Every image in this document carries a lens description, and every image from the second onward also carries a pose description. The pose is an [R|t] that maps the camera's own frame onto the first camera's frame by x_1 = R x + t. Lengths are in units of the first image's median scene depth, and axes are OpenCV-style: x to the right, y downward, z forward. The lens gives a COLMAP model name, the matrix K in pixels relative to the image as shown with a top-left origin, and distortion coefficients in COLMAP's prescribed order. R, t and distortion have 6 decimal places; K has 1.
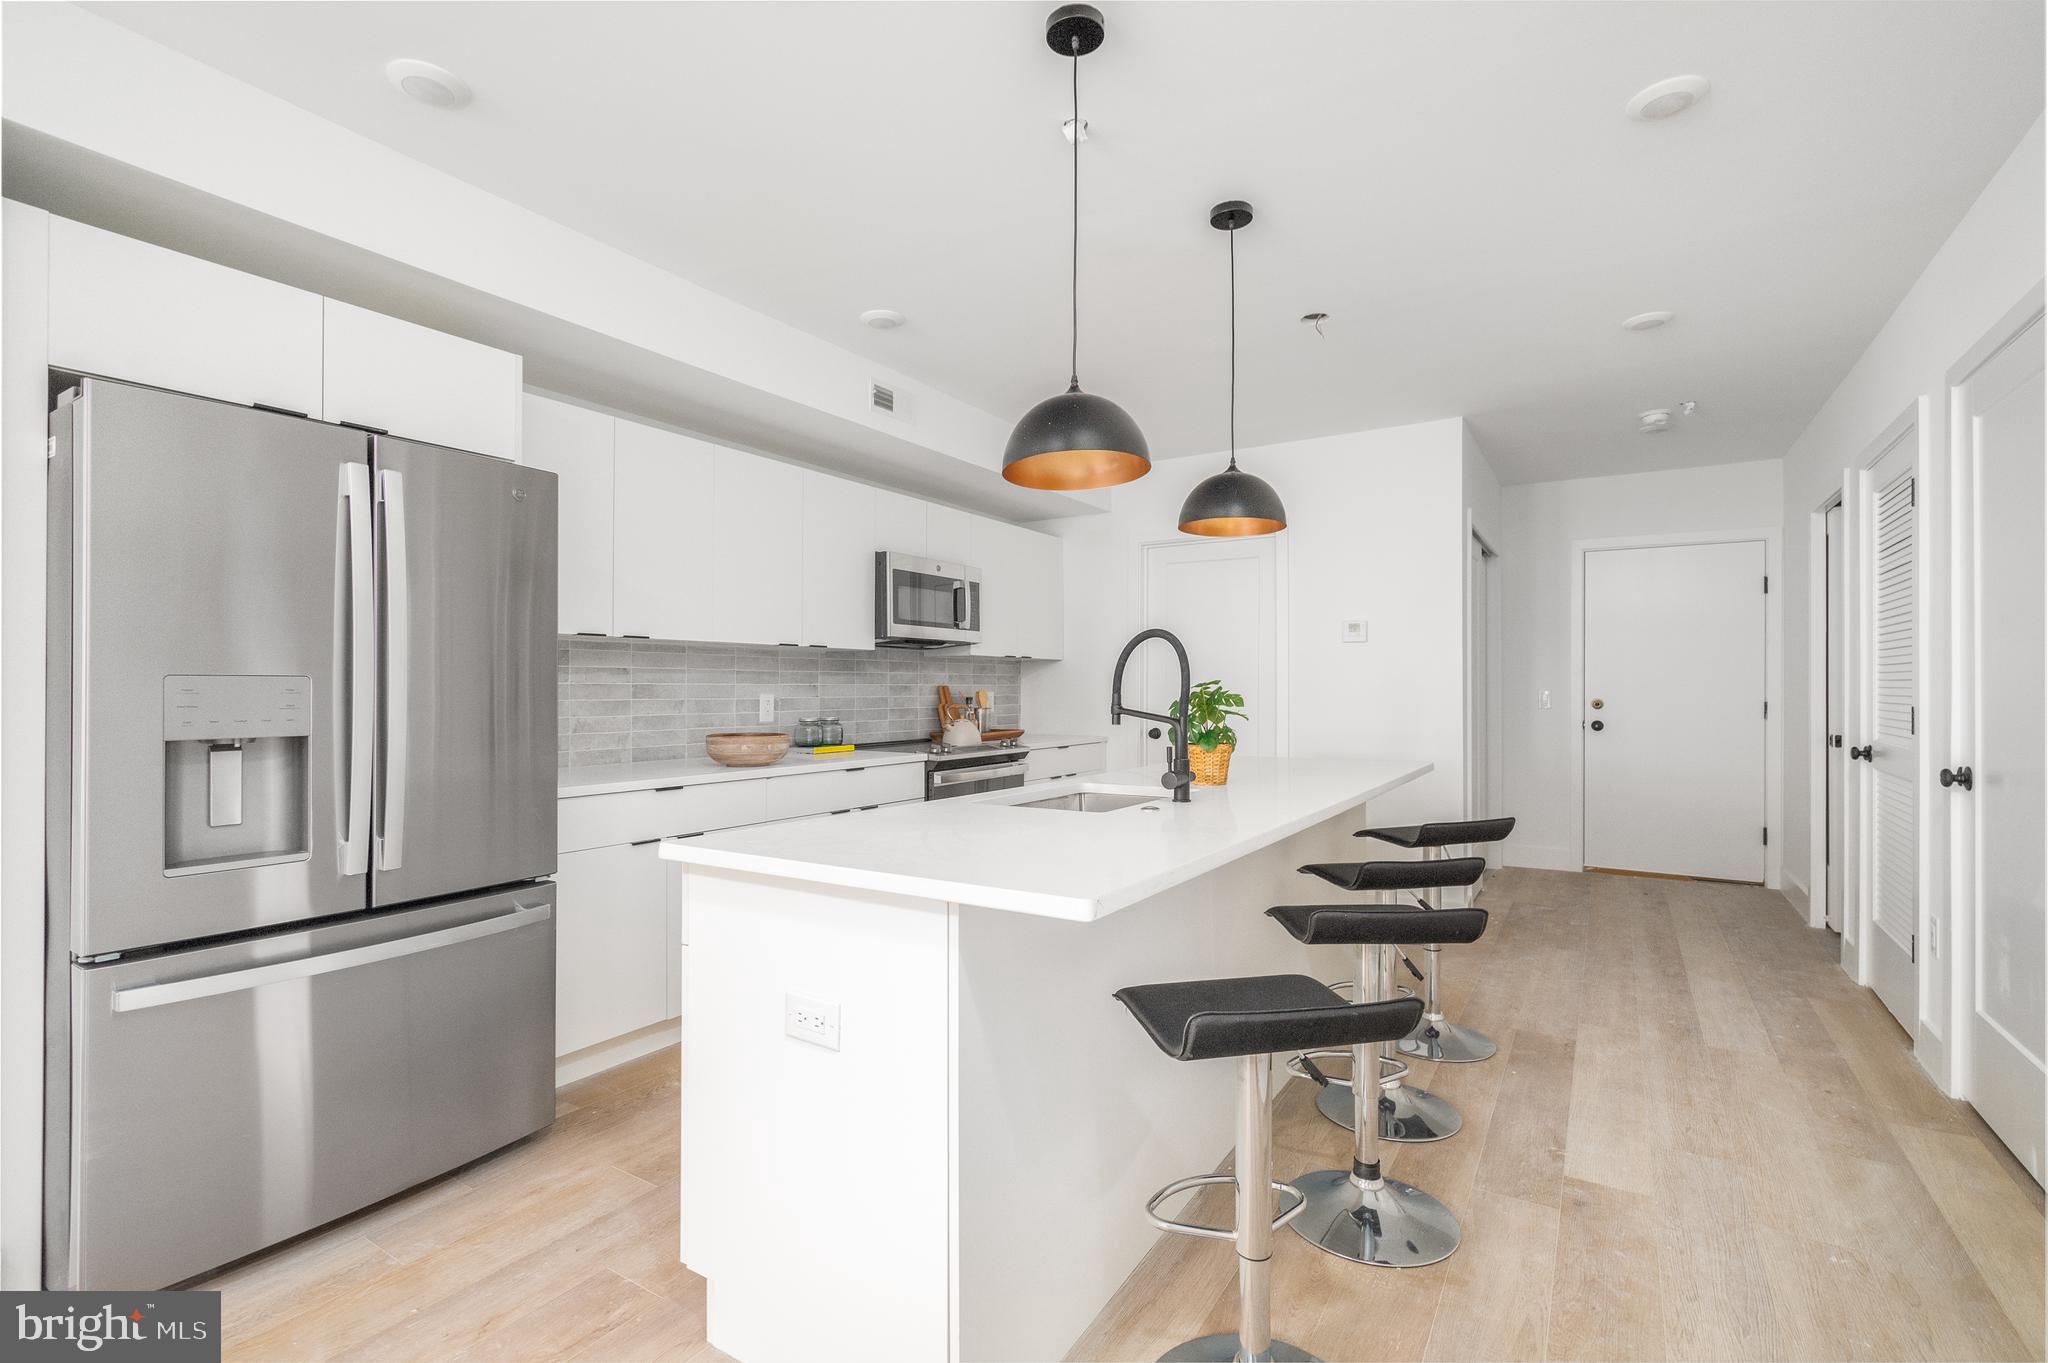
lens RADIAL K [[919.1, 0, 1020.1], [0, 919.1, 689.0], [0, 0, 1]] dist [0.000740, 0.000719]
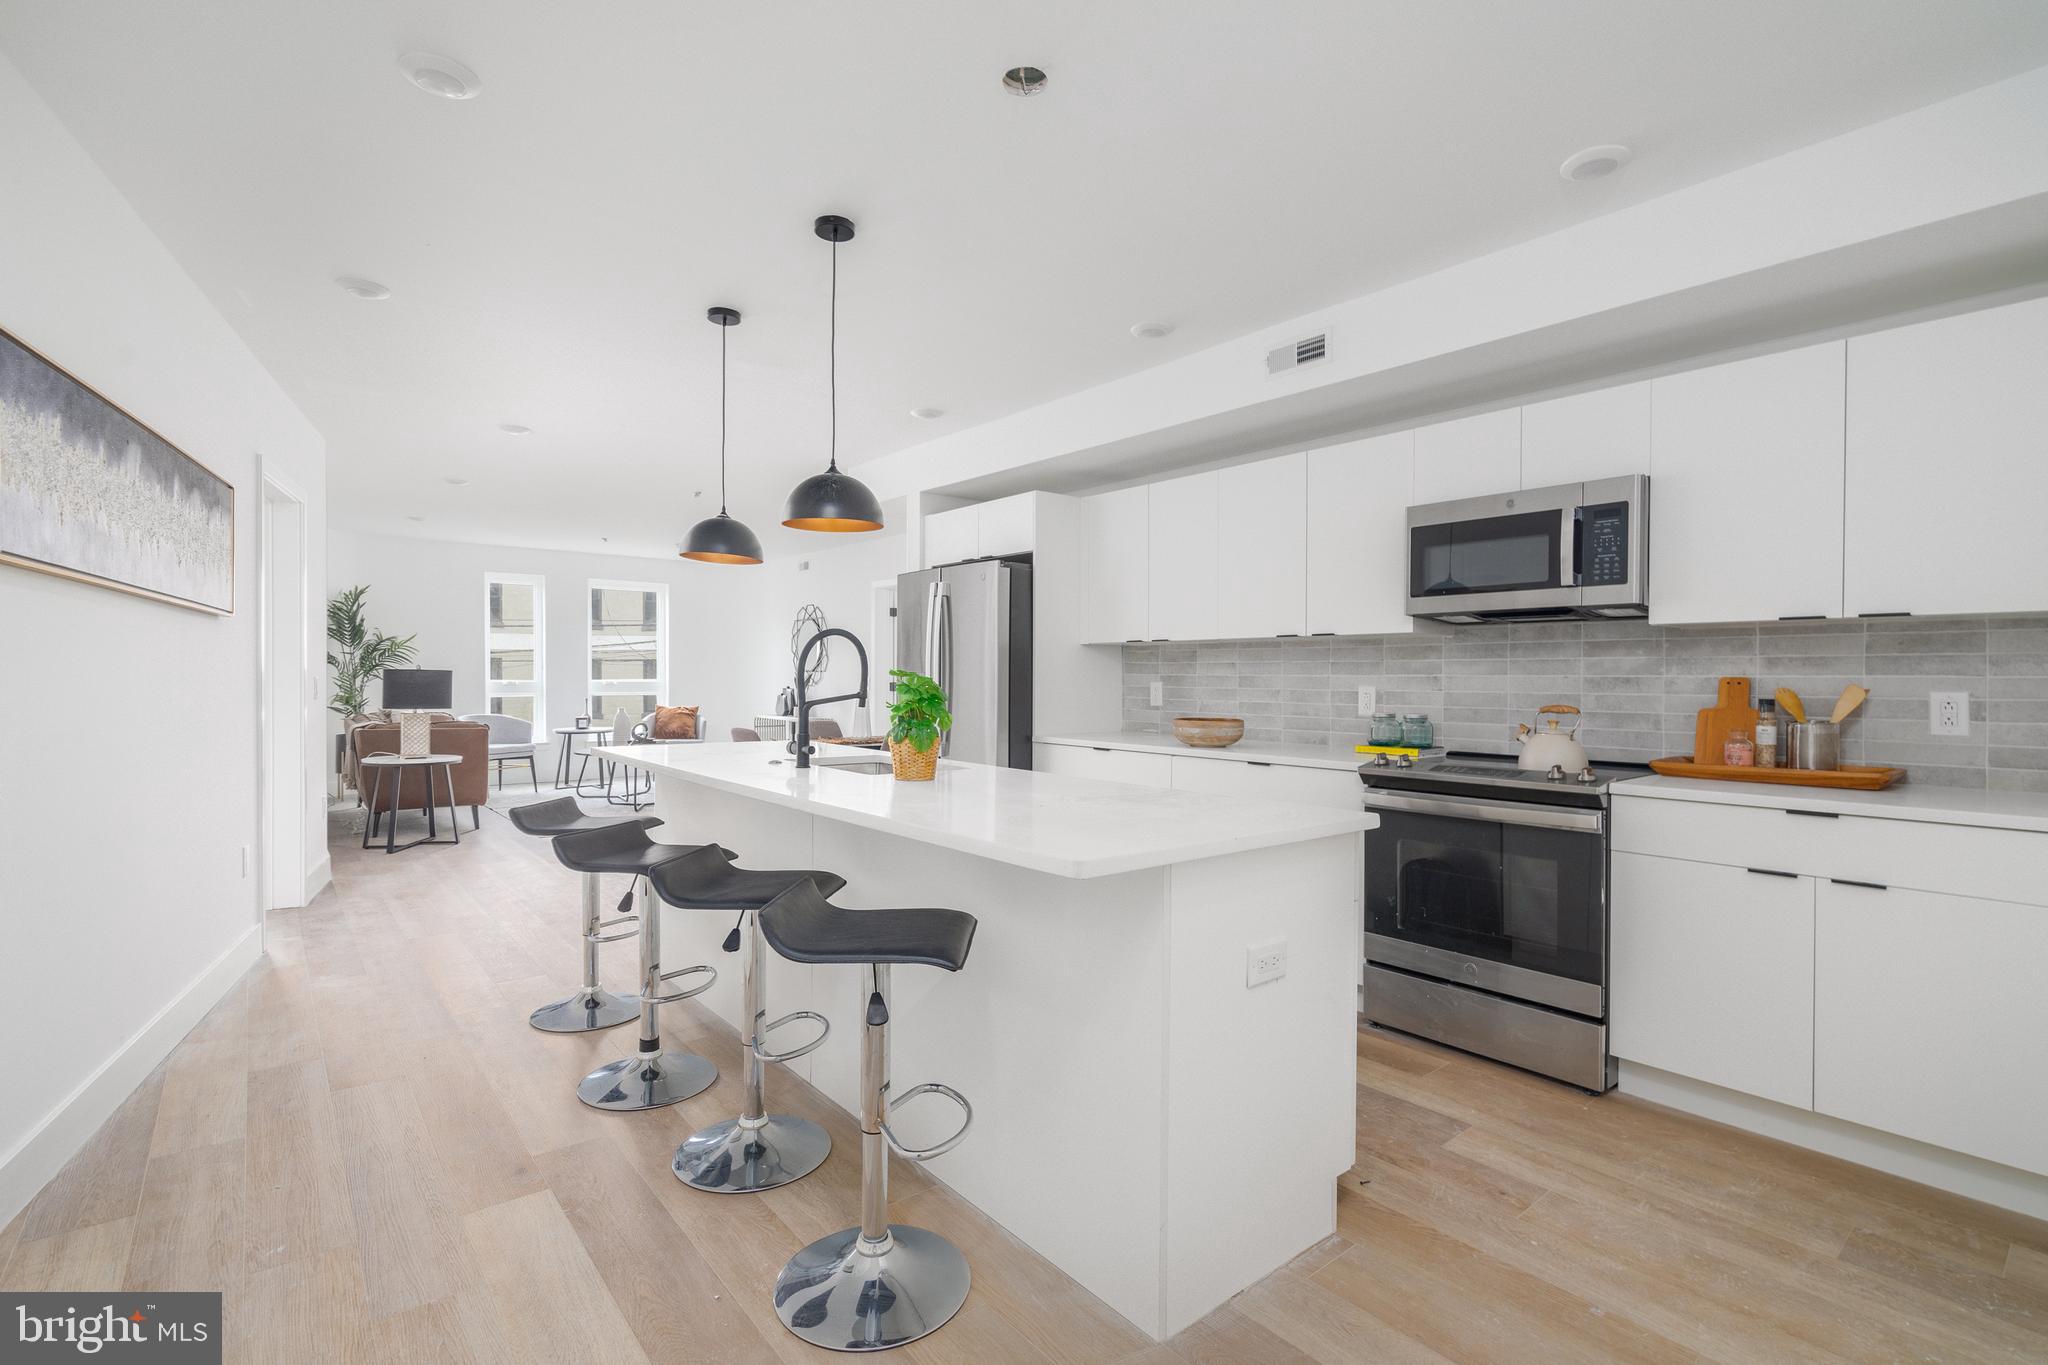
lens RADIAL K [[943.0, 0, 1031.3], [0, 943.0, 676.8], [0, 0, 1]] dist [0.000724, 0.000496]
pose [[-0.303801, 0.000501, -0.952735, 0.907351], [-0.004096, 0.999990, 0.001832, -0.005214], [0.952727, 0.004459, -0.303796, 1.171430]]
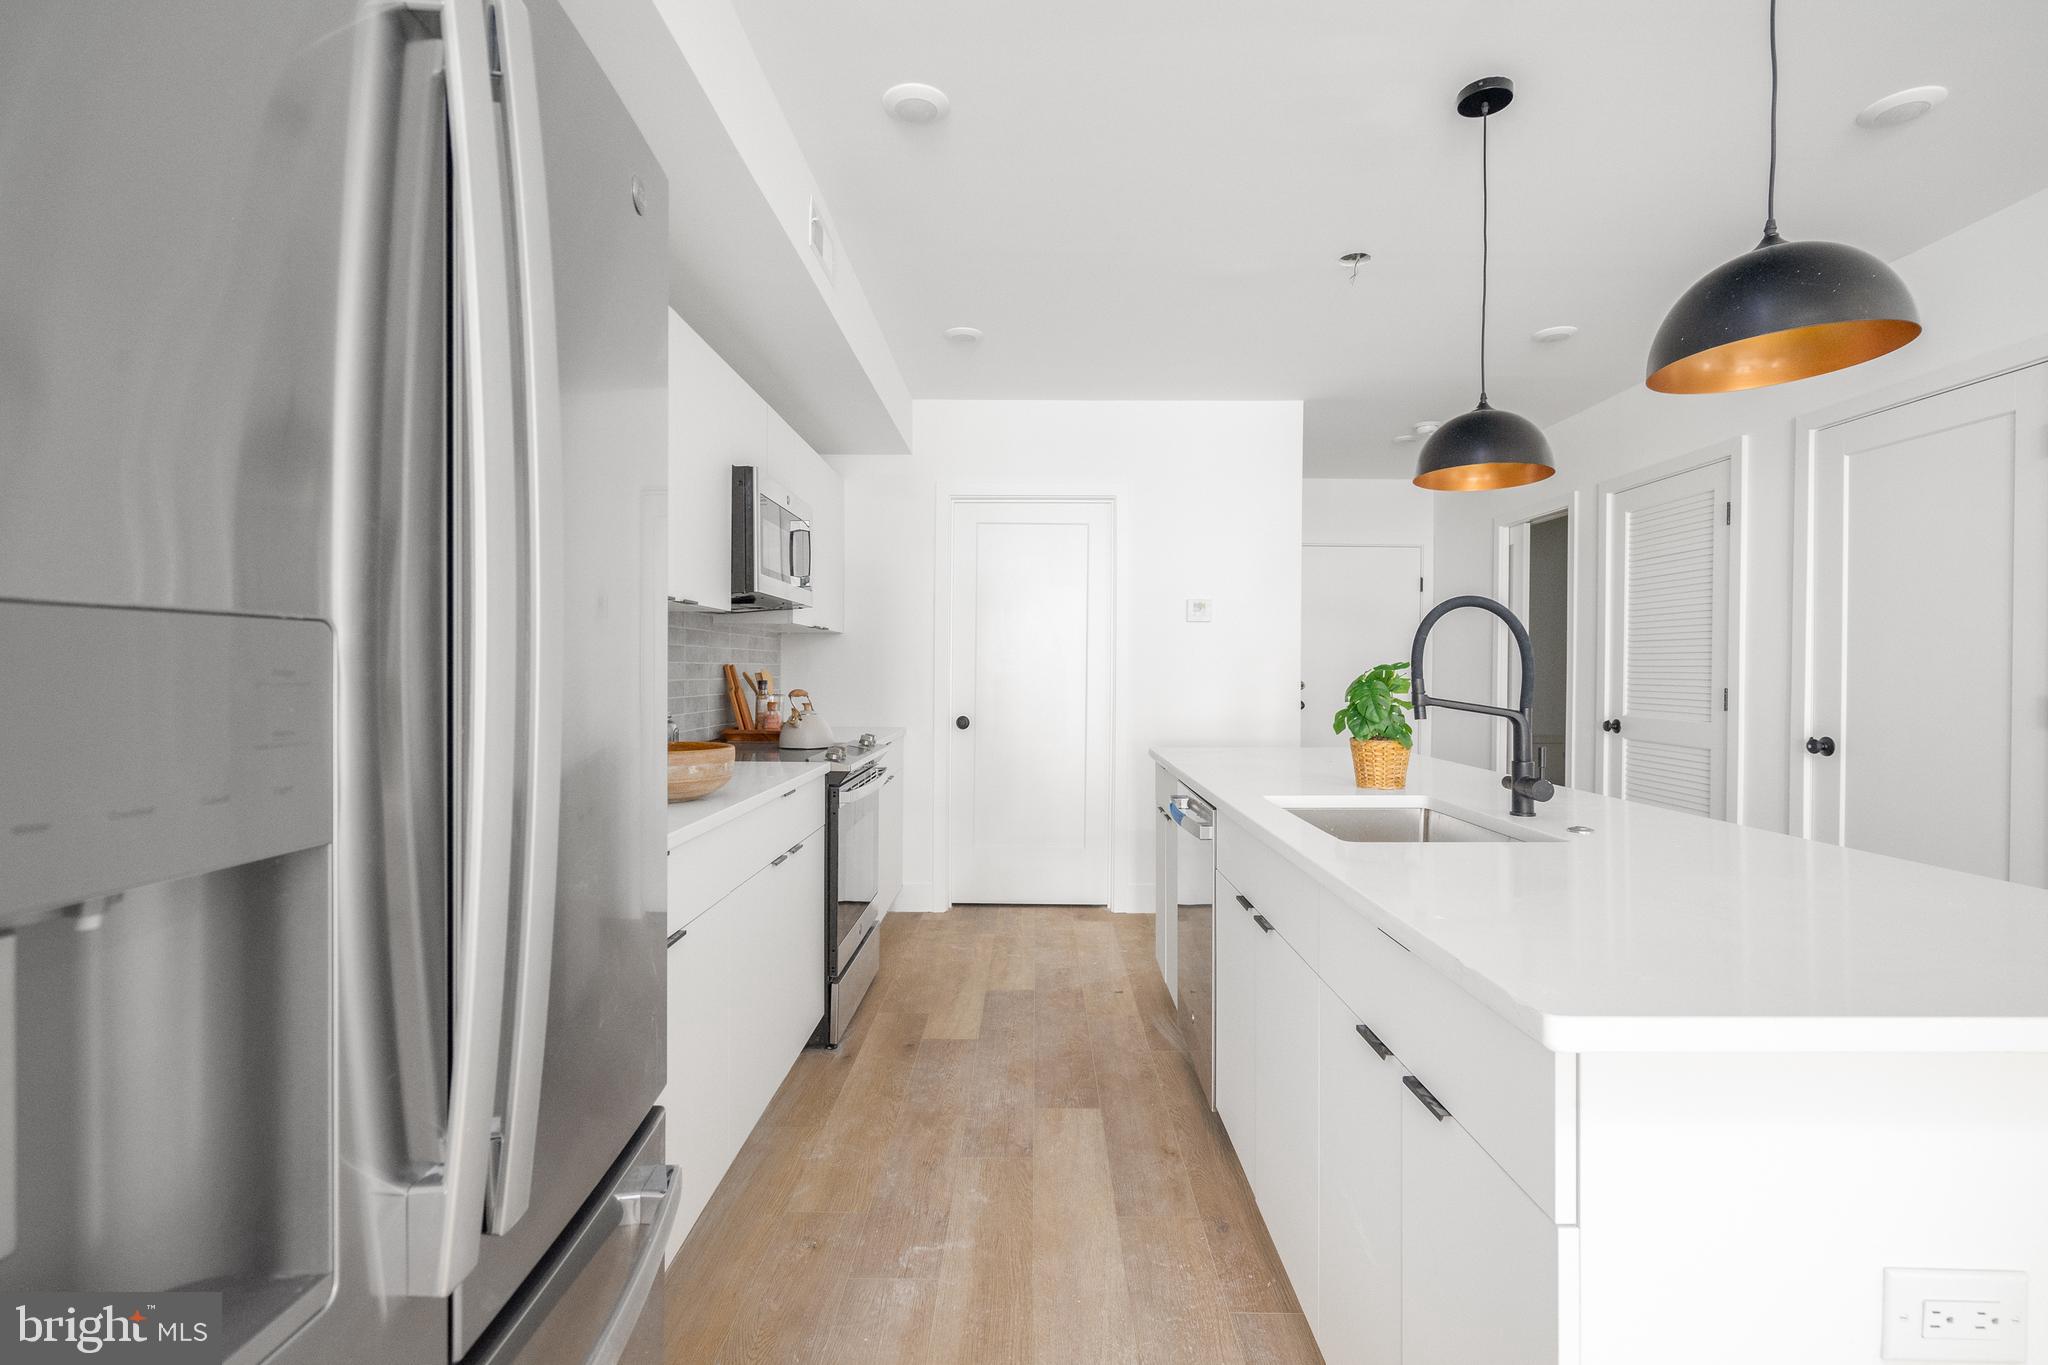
lens RADIAL K [[943.0, 0, 1031.3], [0, 943.0, 676.8], [0, 0, 1]] dist [0.000724, 0.000496]
pose [[0.845218, 0.001053, 0.534421, -0.427276], [-0.004747, 0.999973, 0.005537, 0.001016], [-0.534401, -0.007217, 0.845200, 0.378893]]
